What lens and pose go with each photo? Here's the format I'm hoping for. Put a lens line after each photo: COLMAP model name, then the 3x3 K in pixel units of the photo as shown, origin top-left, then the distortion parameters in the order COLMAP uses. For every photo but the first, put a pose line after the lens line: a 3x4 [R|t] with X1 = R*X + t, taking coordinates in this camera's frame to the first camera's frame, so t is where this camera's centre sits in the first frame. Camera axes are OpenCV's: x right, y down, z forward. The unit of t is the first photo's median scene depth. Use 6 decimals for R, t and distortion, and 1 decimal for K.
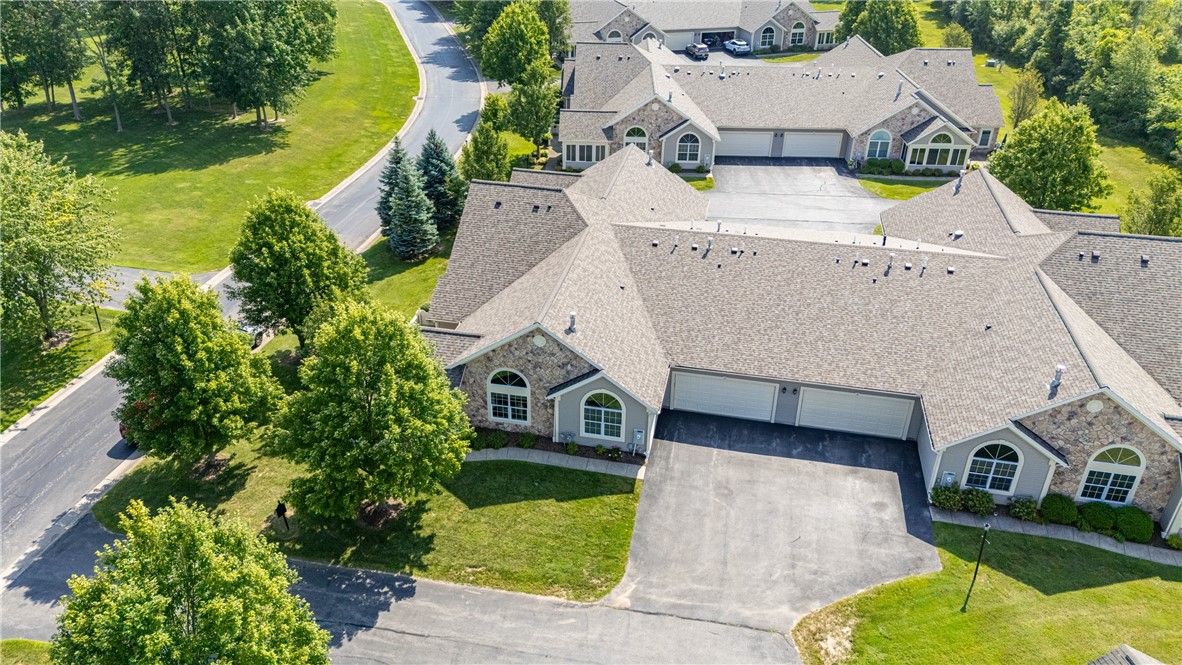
lens RADIAL K [[851.7, 0, 591.0], [0, 851.7, 332.5], [0, 0, 1]] dist [0.053280, -0.056912]
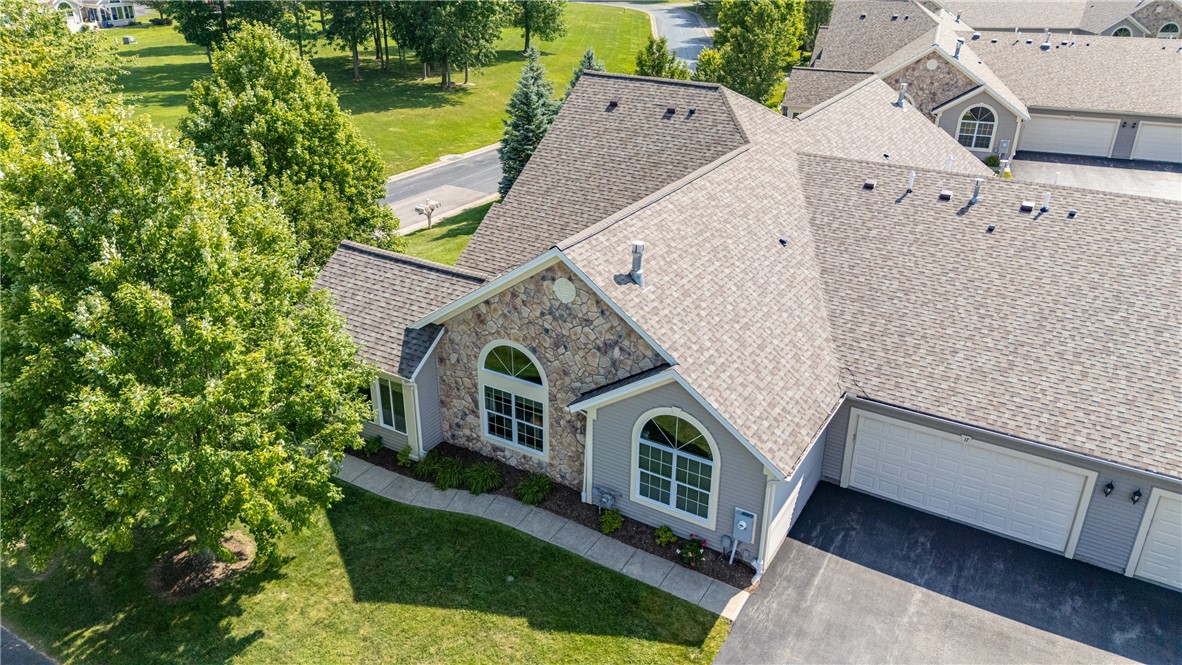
lens RADIAL K [[851.7, 0, 591.0], [0, 851.7, 332.5], [0, 0, 1]] dist [0.053280, -0.056912]
pose [[0.942659, 0.133667, -0.305821, 0.102760], [-0.157295, 0.986082, -0.053850, 0.055110], [0.294367, 0.098867, 0.950565, 0.505079]]
